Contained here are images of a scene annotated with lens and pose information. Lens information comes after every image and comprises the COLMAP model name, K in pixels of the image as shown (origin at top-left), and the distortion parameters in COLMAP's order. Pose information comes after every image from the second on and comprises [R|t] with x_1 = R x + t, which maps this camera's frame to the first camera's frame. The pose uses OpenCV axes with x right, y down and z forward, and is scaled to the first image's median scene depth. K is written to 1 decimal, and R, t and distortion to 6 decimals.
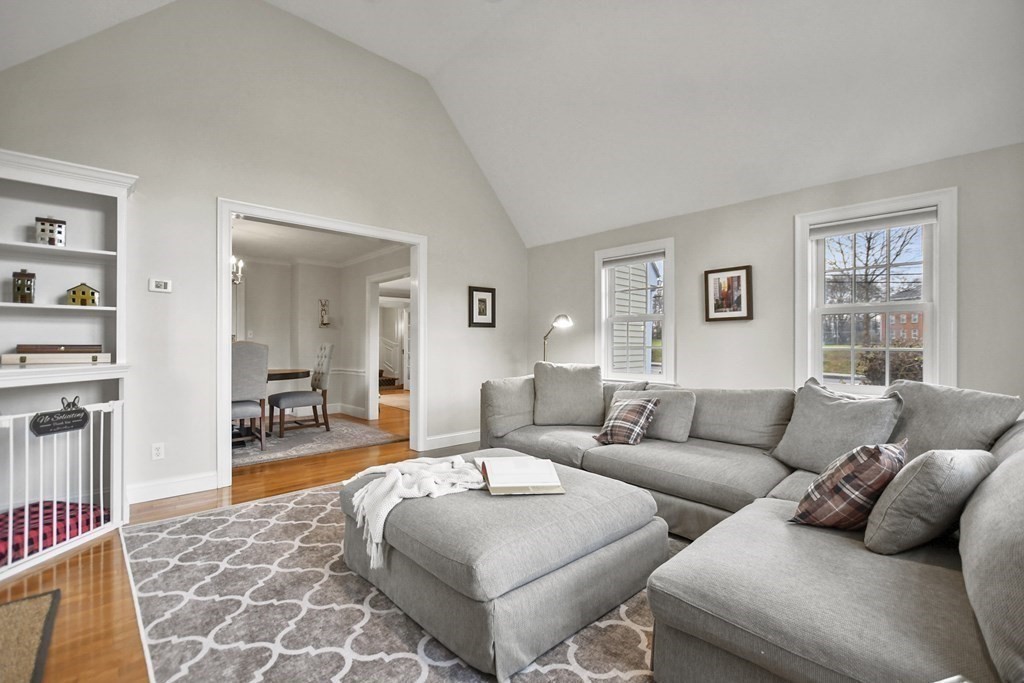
lens RADIAL K [[448.1, 0, 508.8], [0, 448.1, 345.2], [0, 0, 1]] dist [-0.015617, 0.004229]
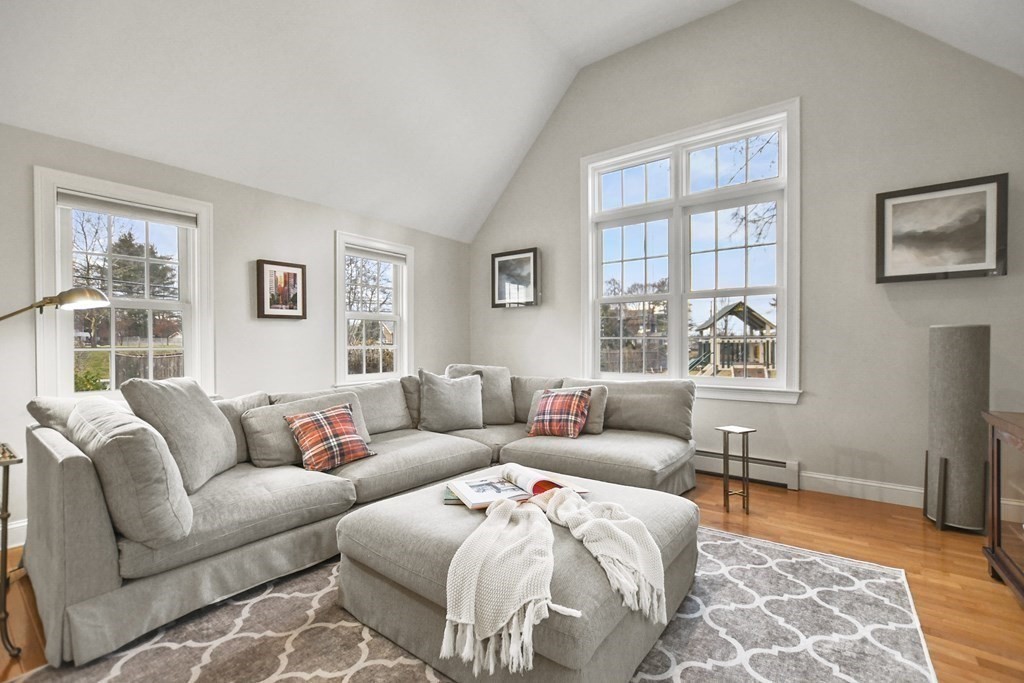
lens RADIAL K [[448.1, 0, 512.9], [0, 448.1, 343.0], [0, 0, 1]] dist [-0.015617, 0.004229]
pose [[-0.162792, -0.002544, 0.986657, -0.521647], [0.008113, 0.999959, 0.003917, -0.003435], [-0.986627, 0.008643, -0.162765, 0.693753]]
